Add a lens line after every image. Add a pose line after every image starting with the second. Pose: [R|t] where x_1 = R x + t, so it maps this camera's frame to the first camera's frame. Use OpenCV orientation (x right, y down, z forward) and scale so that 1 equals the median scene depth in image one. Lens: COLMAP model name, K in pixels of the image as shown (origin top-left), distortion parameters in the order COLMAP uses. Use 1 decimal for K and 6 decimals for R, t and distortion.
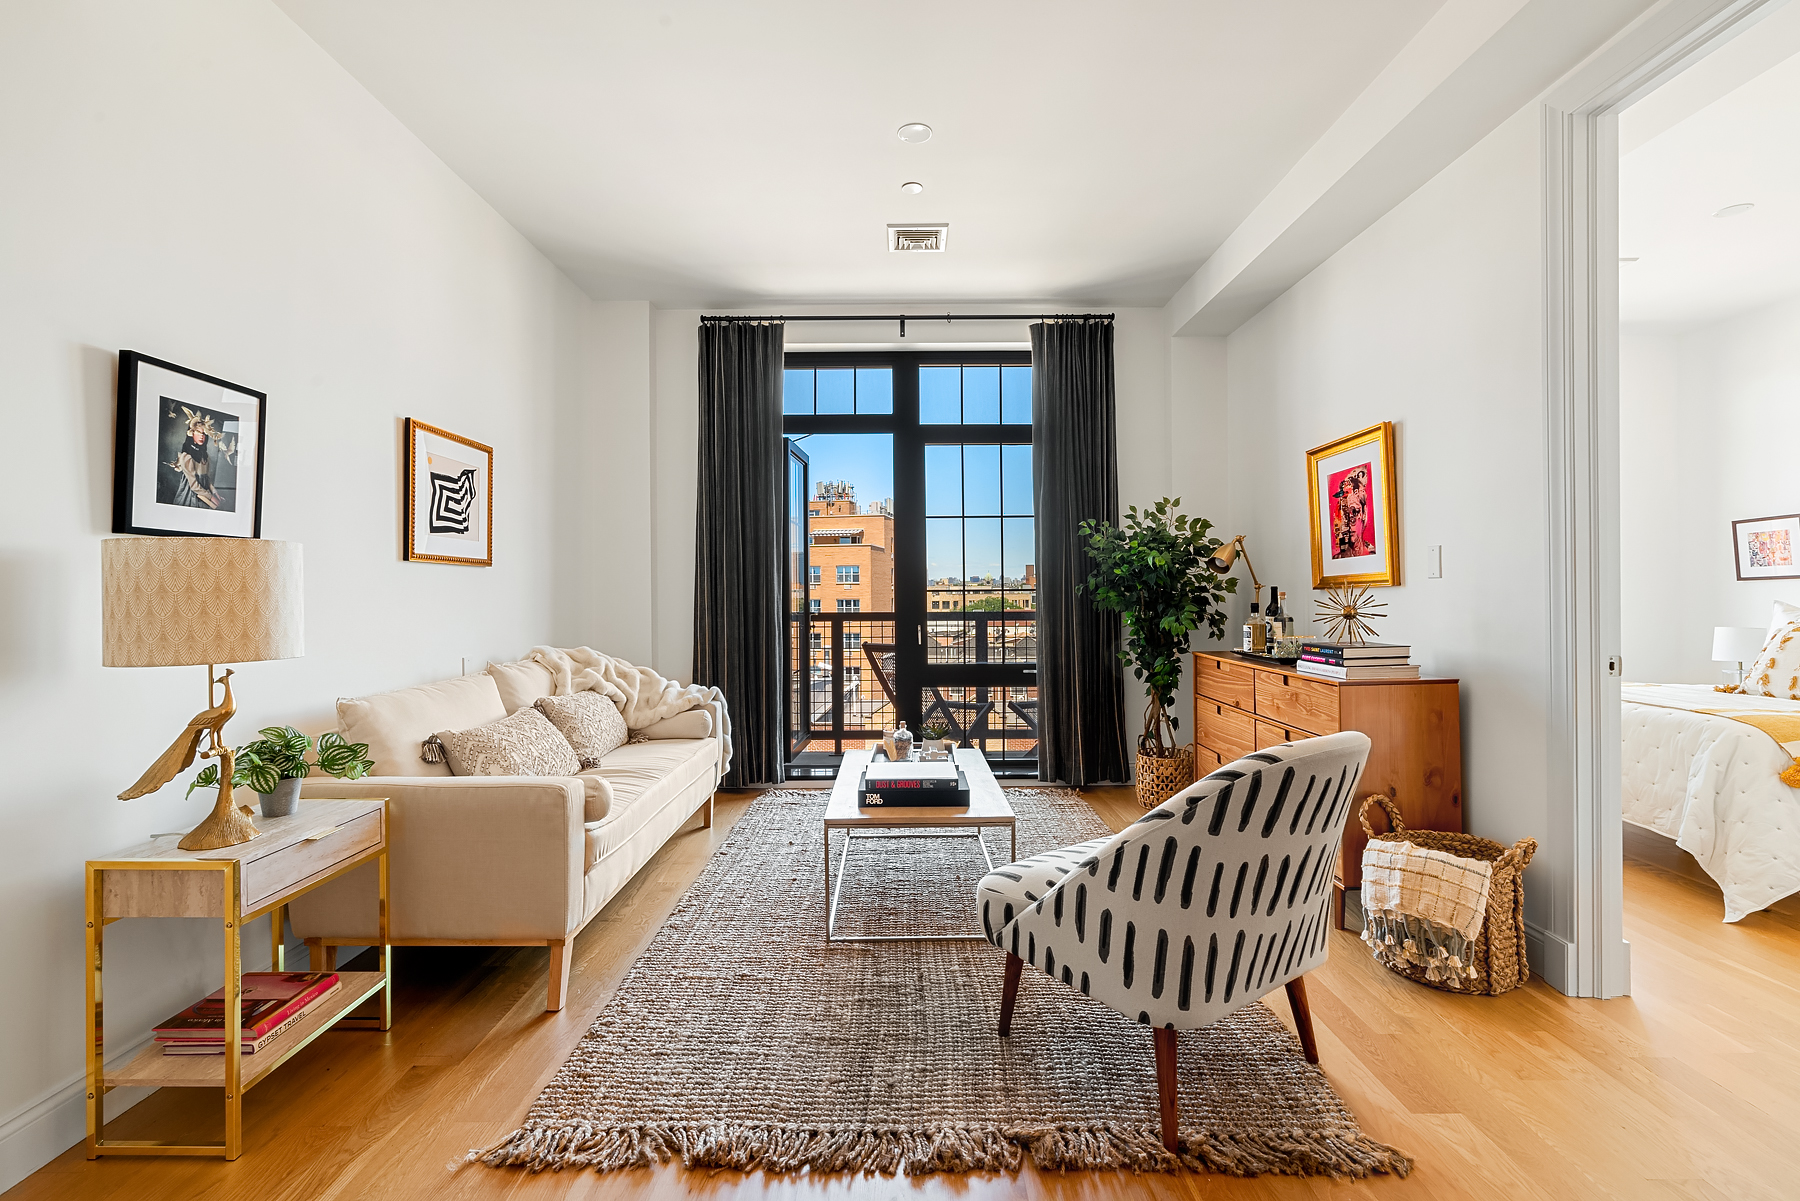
lens RADIAL K [[812.3, 0, 893.9], [0, 812.3, 592.8], [0, 0, 1]] dist [-0.009475, -0.000010]
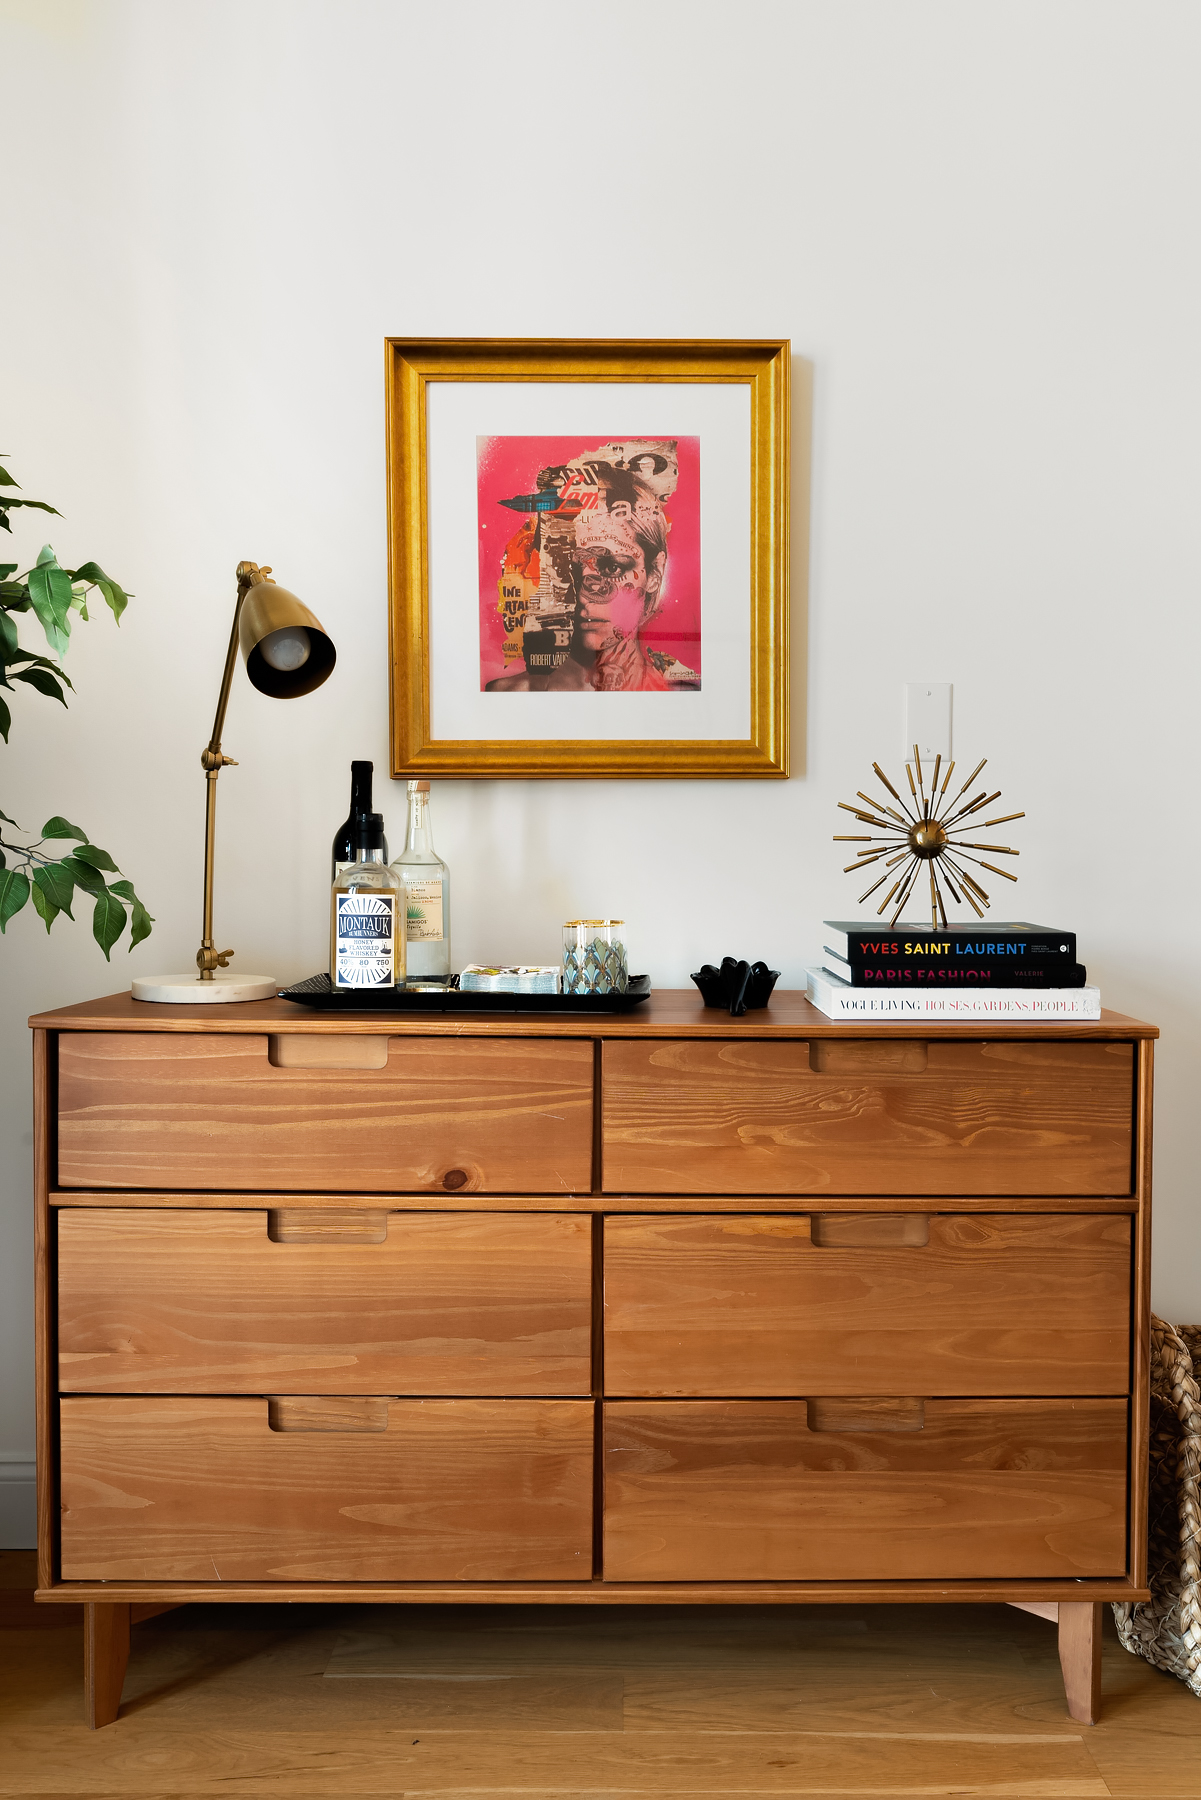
lens RADIAL K [[1447.3, 0, 606.8], [0, 1447.3, 897.3], [0, 0, 1]] dist [0.002861, -0.005453]
pose [[-0.024982, -0.015613, 0.999566, -0.067189], [-0.008122, 0.999848, 0.015414, 0.036431], [-0.999655, -0.007733, -0.025105, 1.025948]]
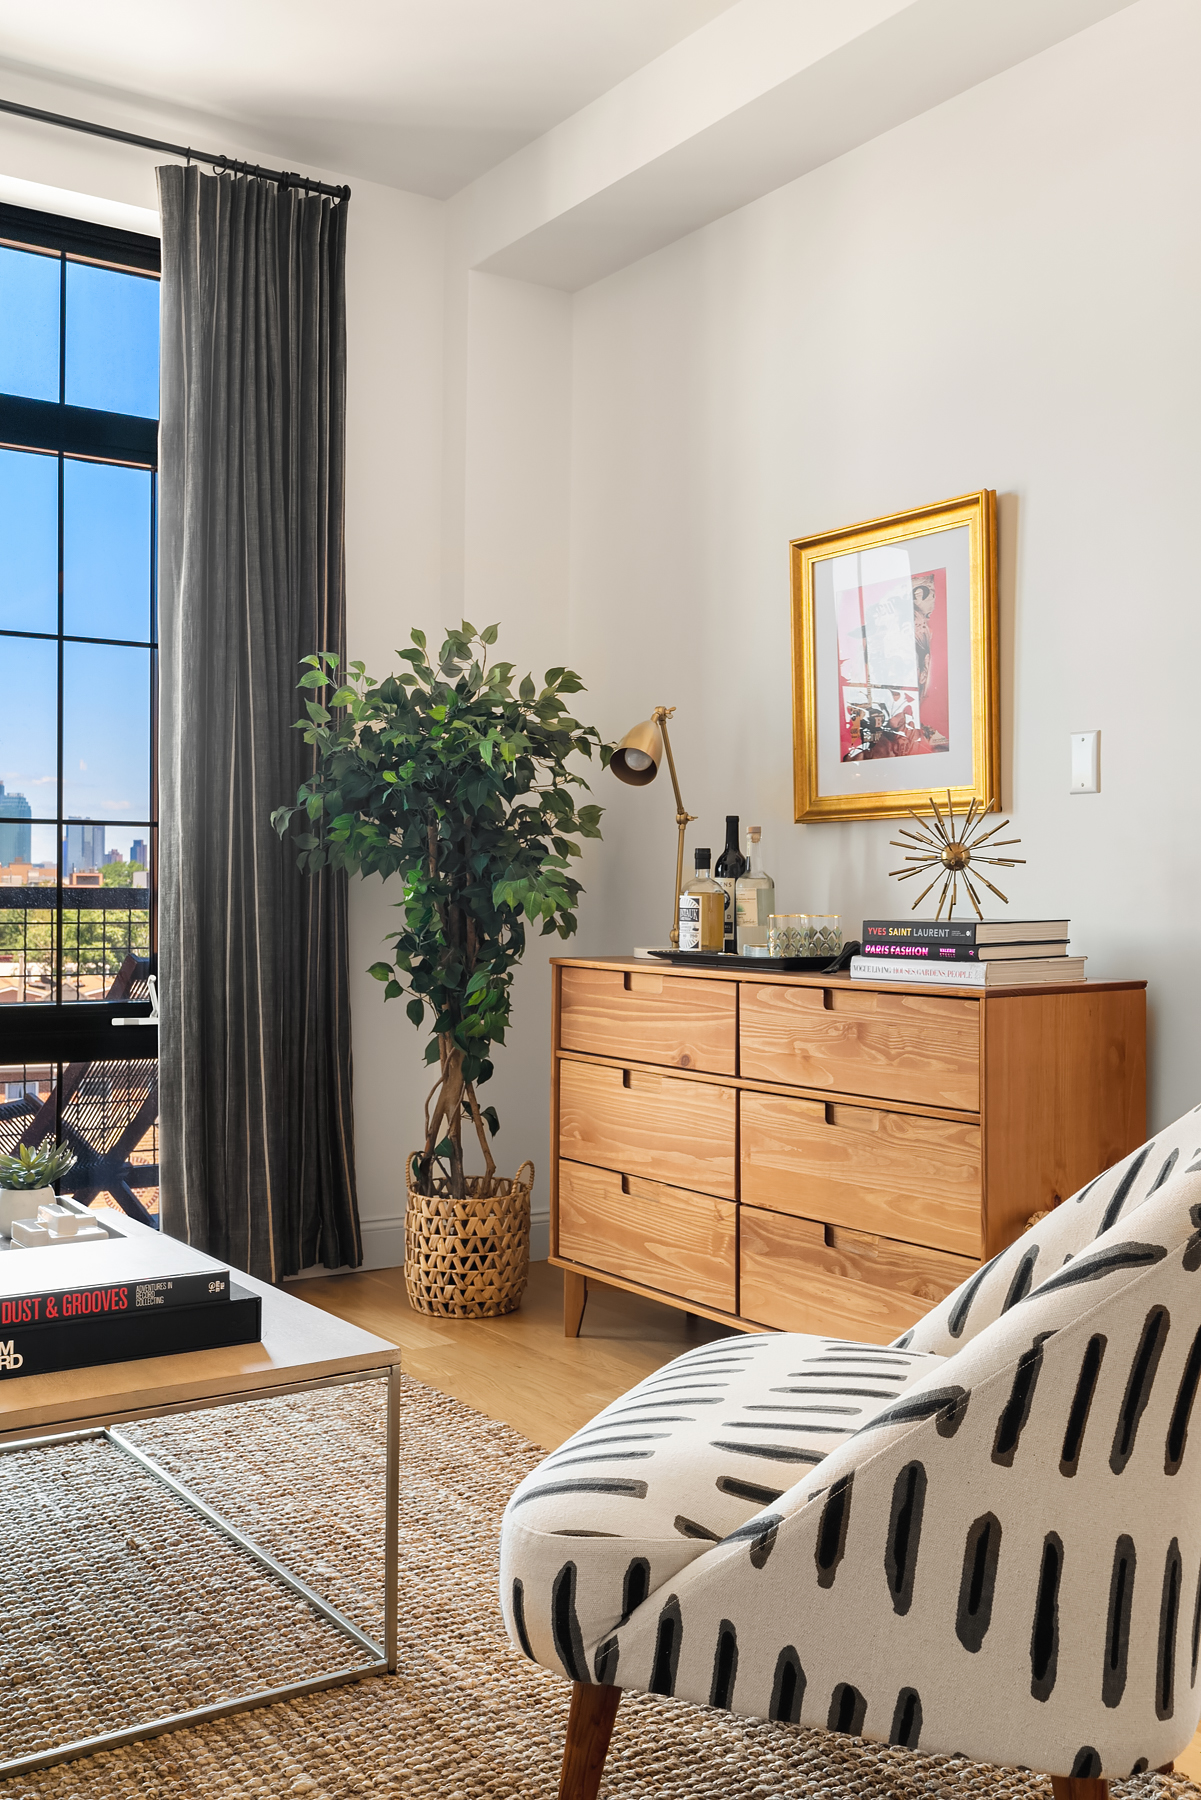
lens RADIAL K [[1739.4, 0, 604.6], [0, 1739.4, 909.2], [0, 0, 1]] dist [0.012545, 0.000000]
pose [[0.824836, 0.010263, 0.565279, -0.195499], [-0.015512, 0.999870, 0.004481, 0.048947], [-0.565159, -0.012465, 0.824888, 0.211527]]
